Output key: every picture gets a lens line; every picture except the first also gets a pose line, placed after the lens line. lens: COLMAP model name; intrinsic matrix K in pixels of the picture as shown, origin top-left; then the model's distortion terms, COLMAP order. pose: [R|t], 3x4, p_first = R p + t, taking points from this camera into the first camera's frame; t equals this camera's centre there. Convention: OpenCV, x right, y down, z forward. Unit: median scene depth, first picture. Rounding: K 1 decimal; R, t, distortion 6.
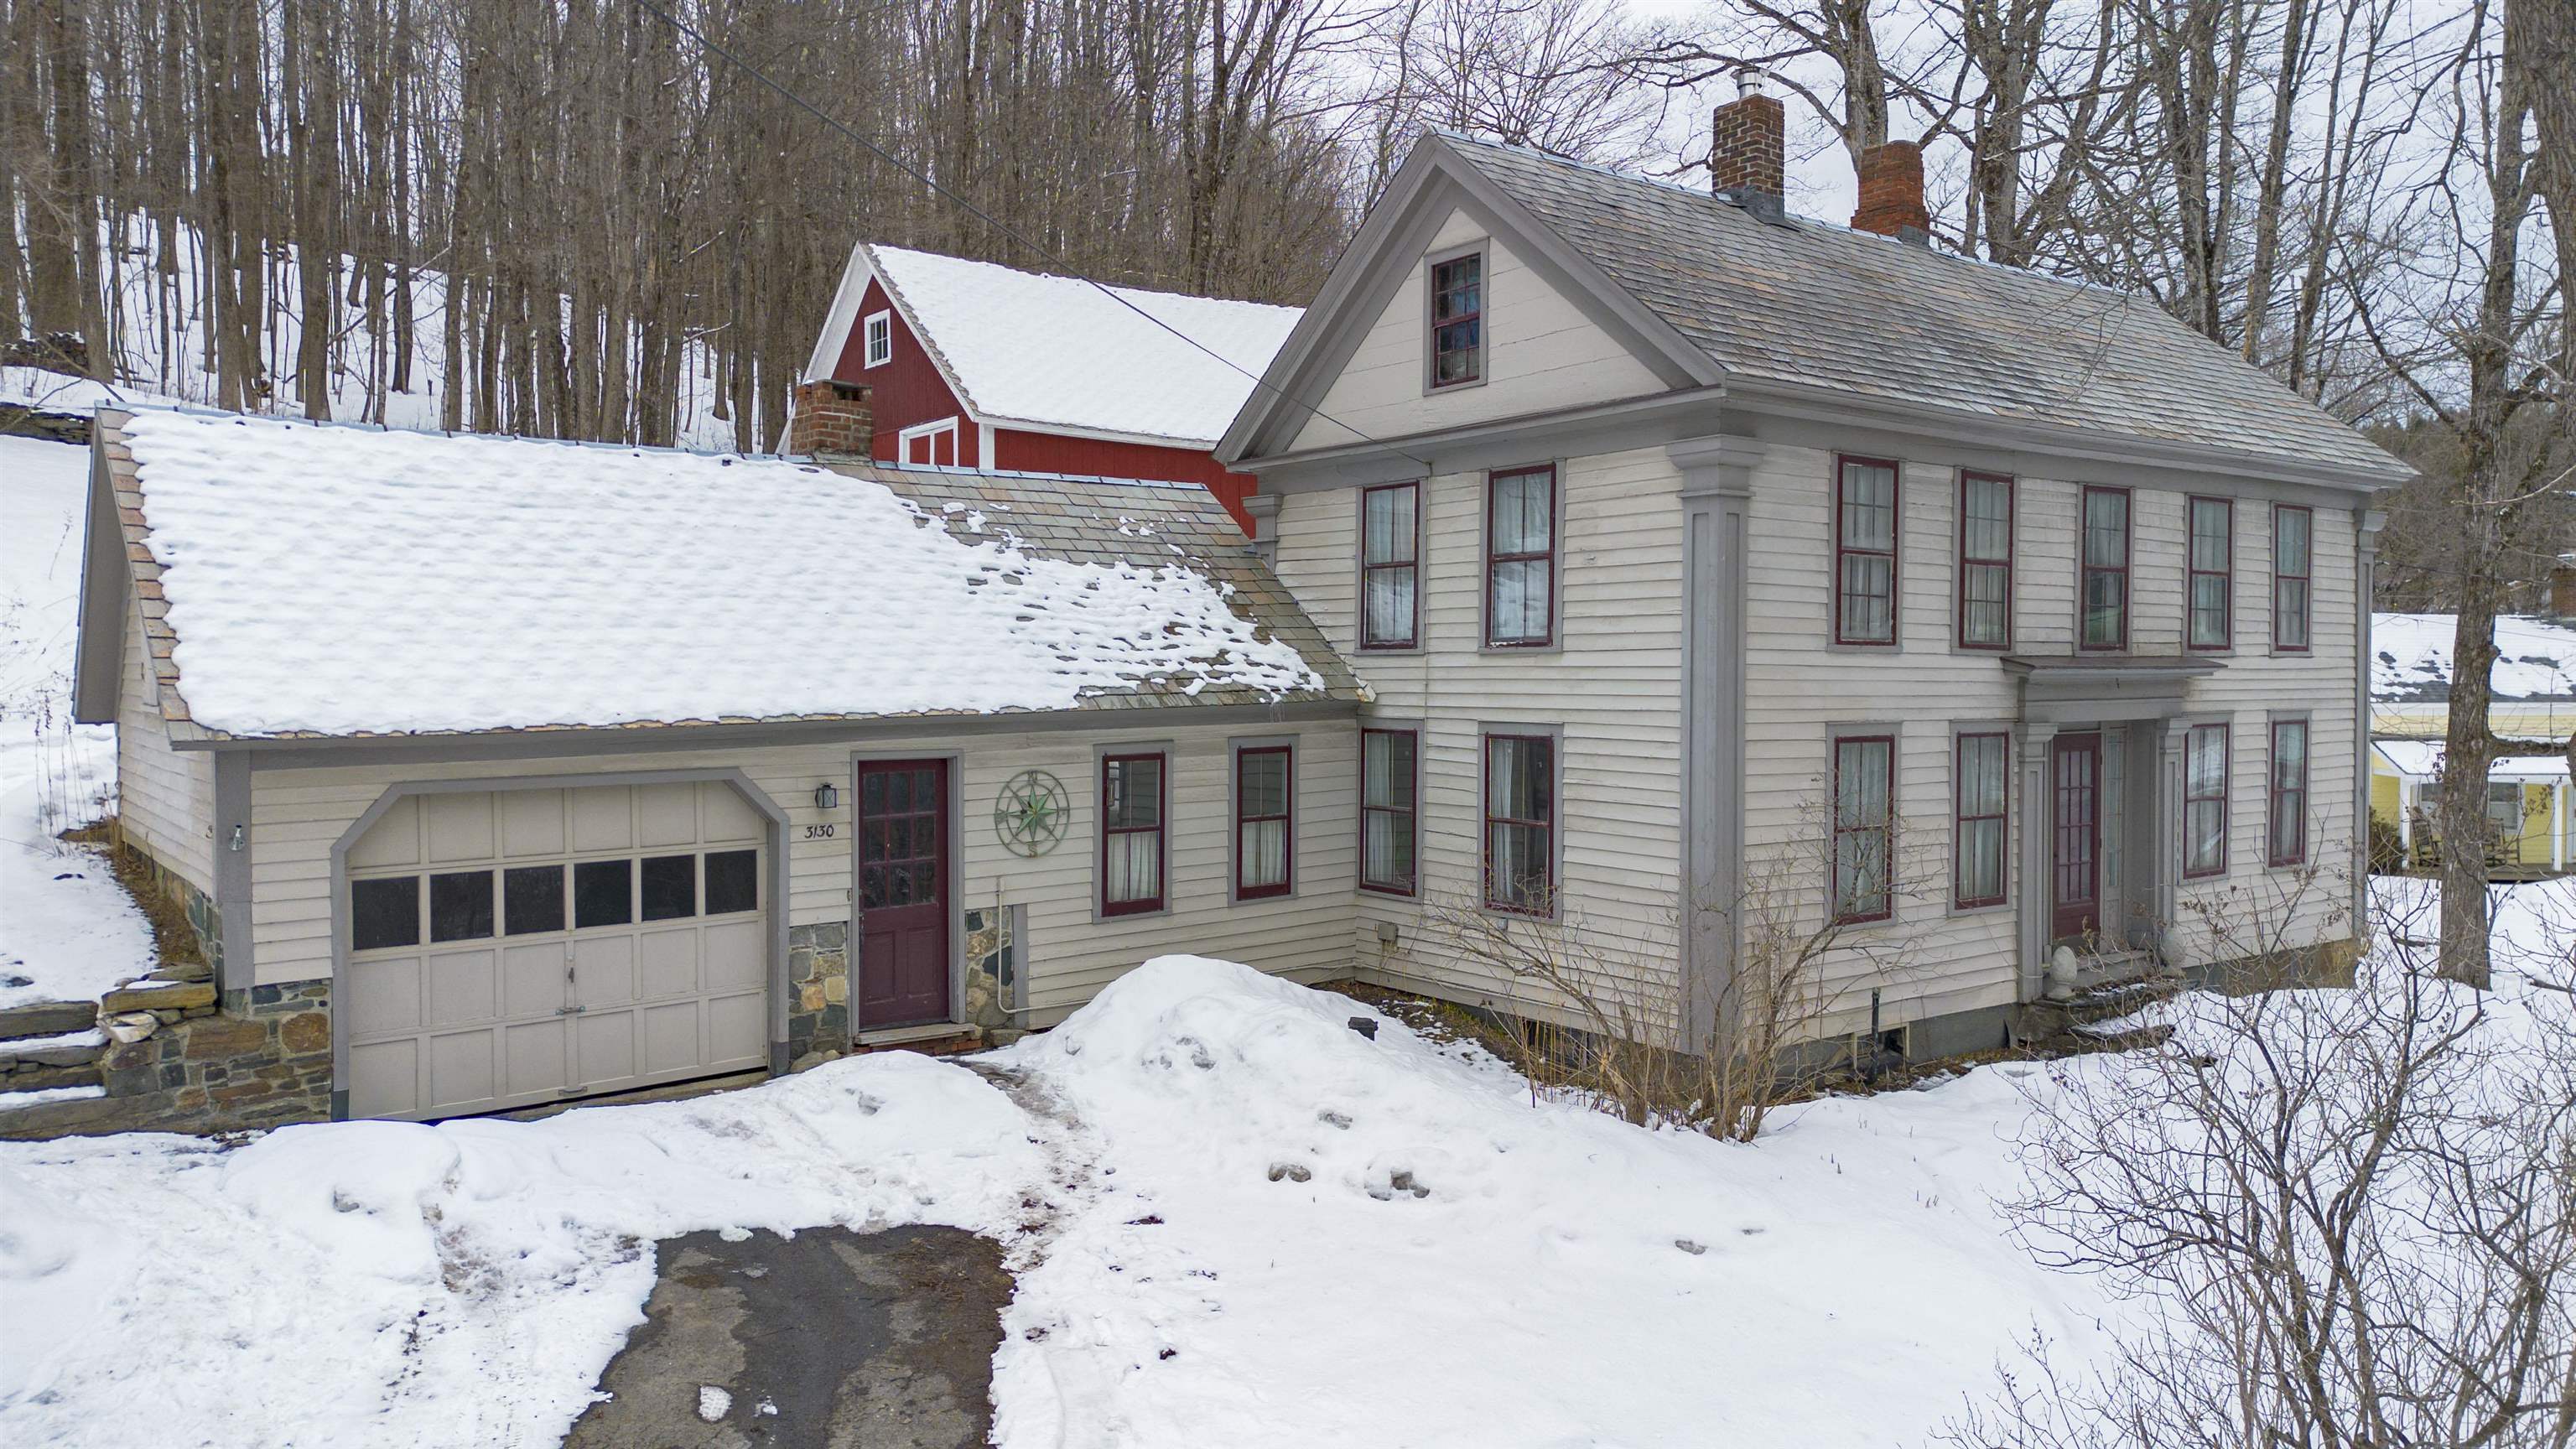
lens RADIAL K [[1818.8, 0, 1300.1], [0, 1818.8, 729.7], [0, 0, 1]] dist [0.076448, -0.077658]
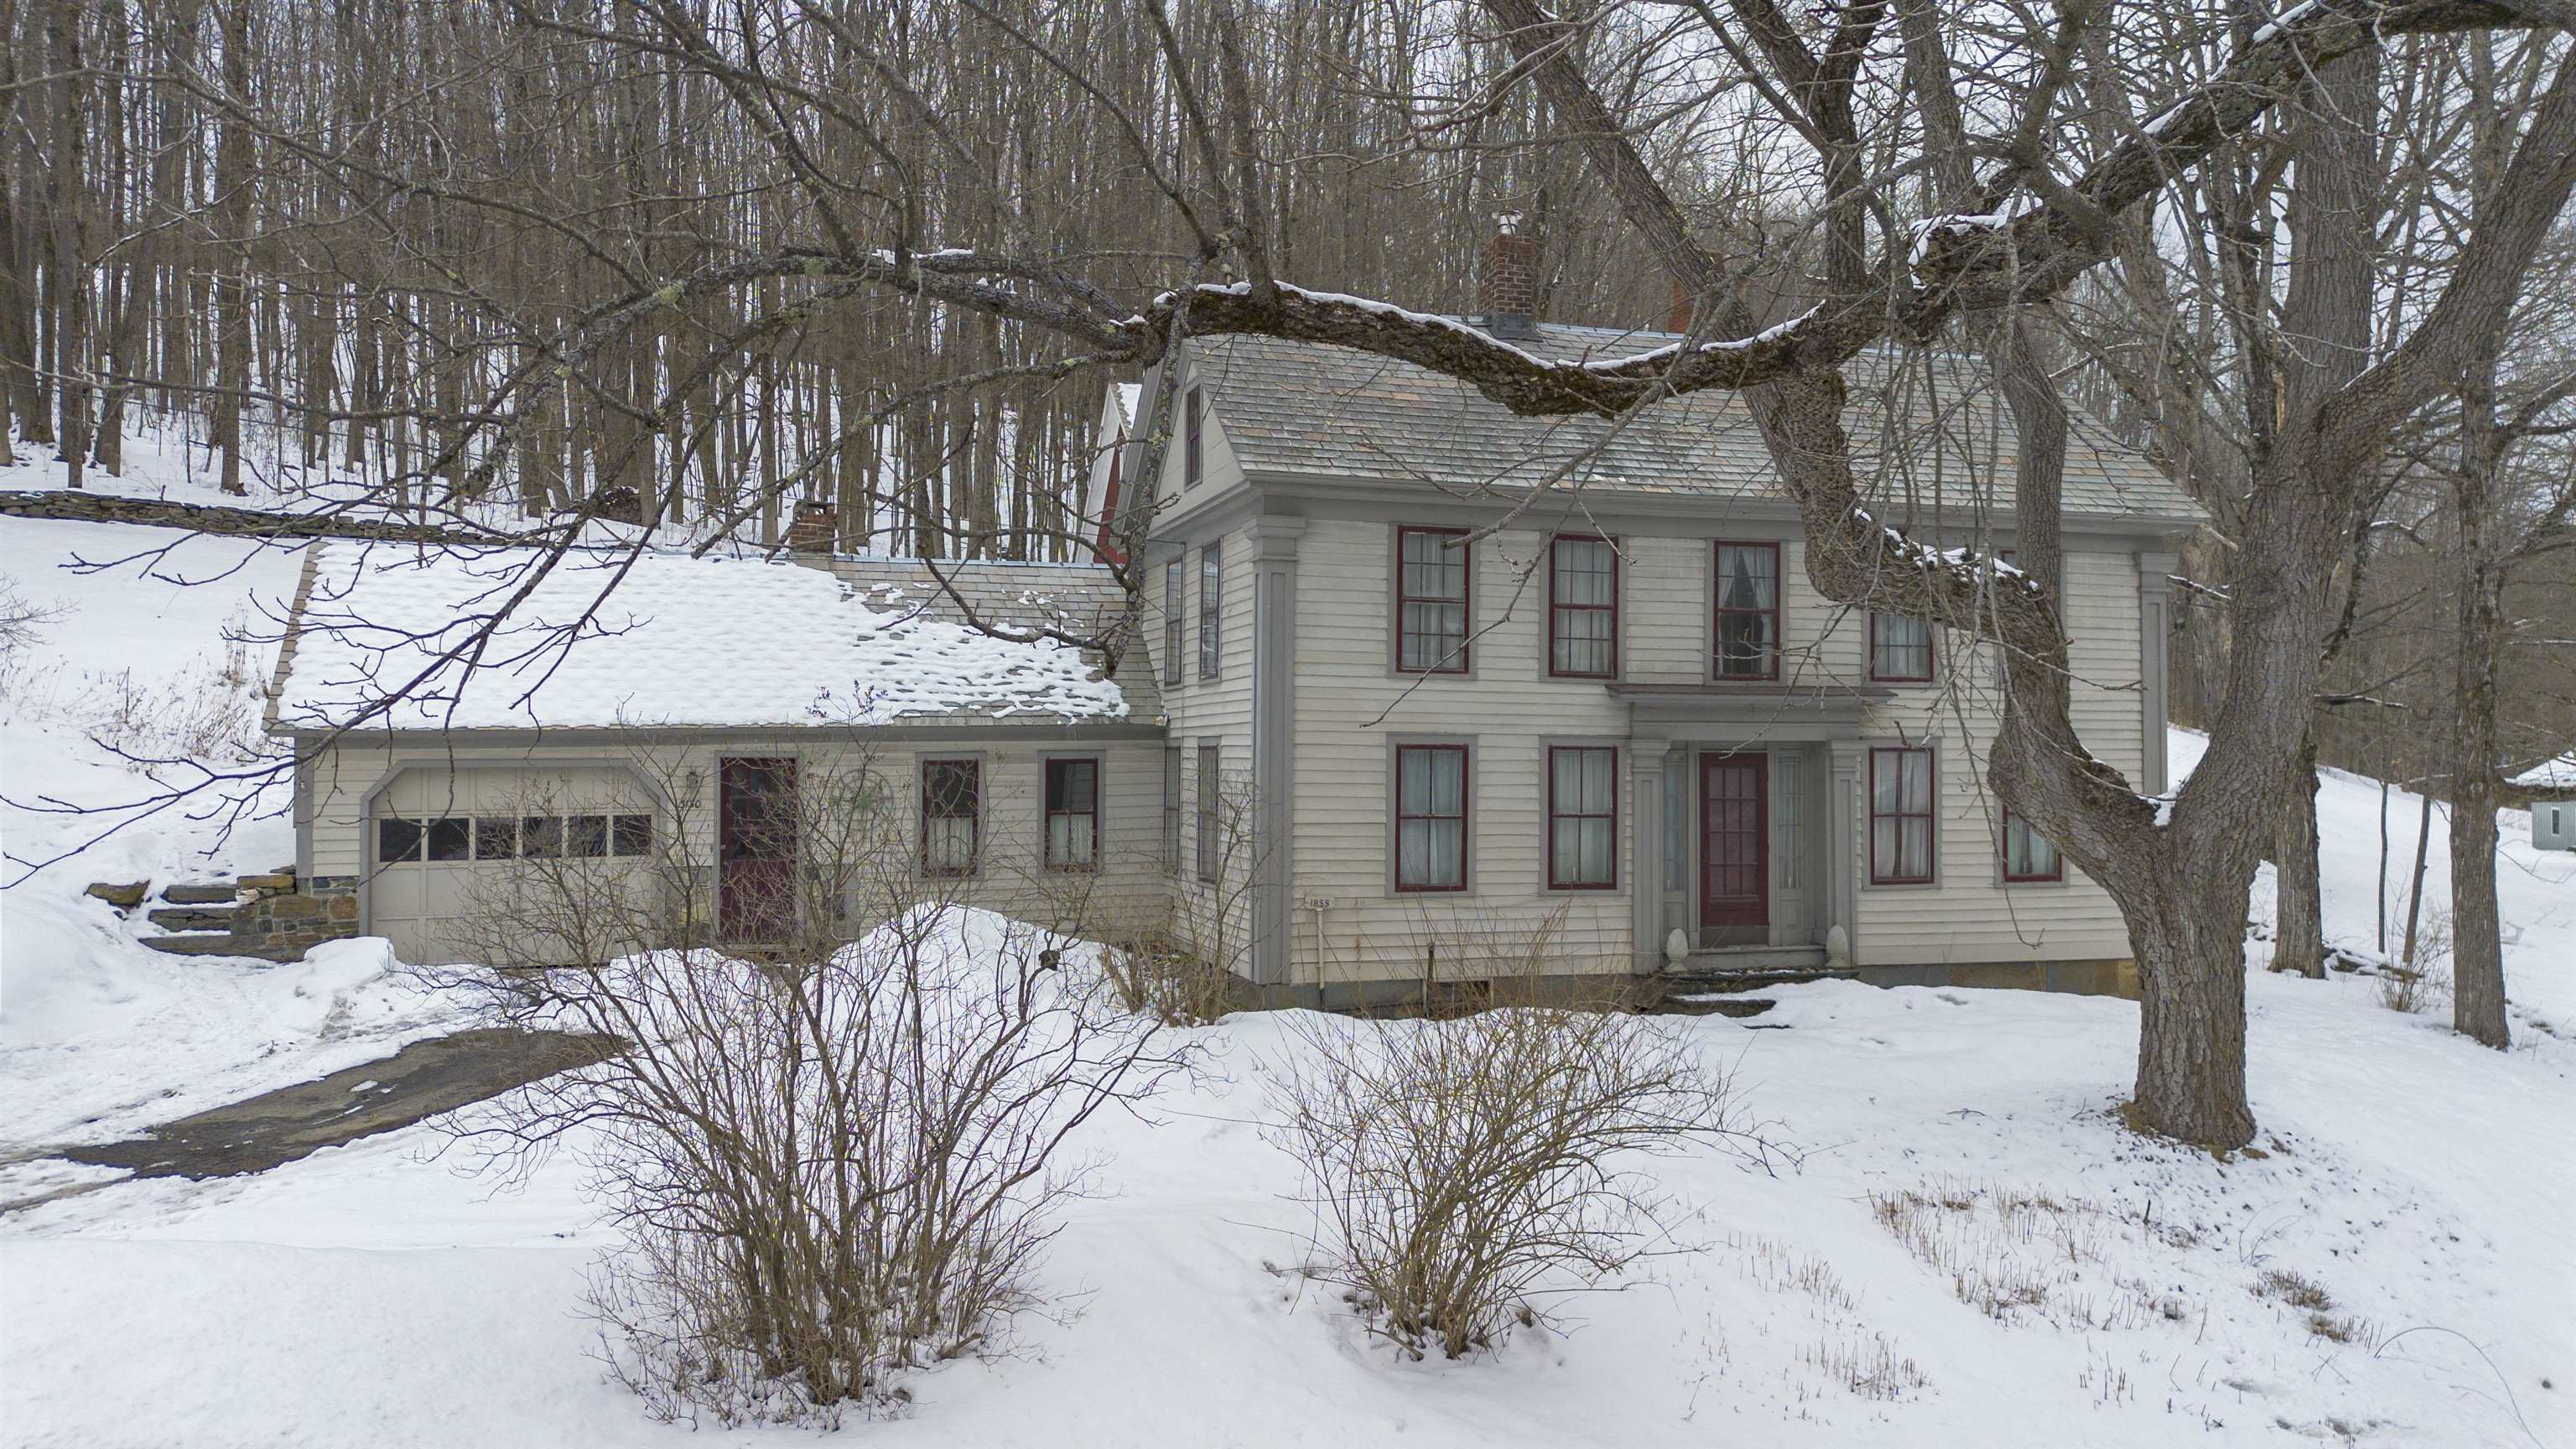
lens RADIAL K [[1867.8, 0, 1287.5], [0, 1867.8, 694.5], [0, 0, 1]] dist [0.039505, 0.000561]
pose [[0.940112, -0.010007, -0.340719, 0.634765], [-0.012913, 0.997806, -0.064937, 0.052655], [0.340621, 0.065448, 0.937920, -0.244389]]
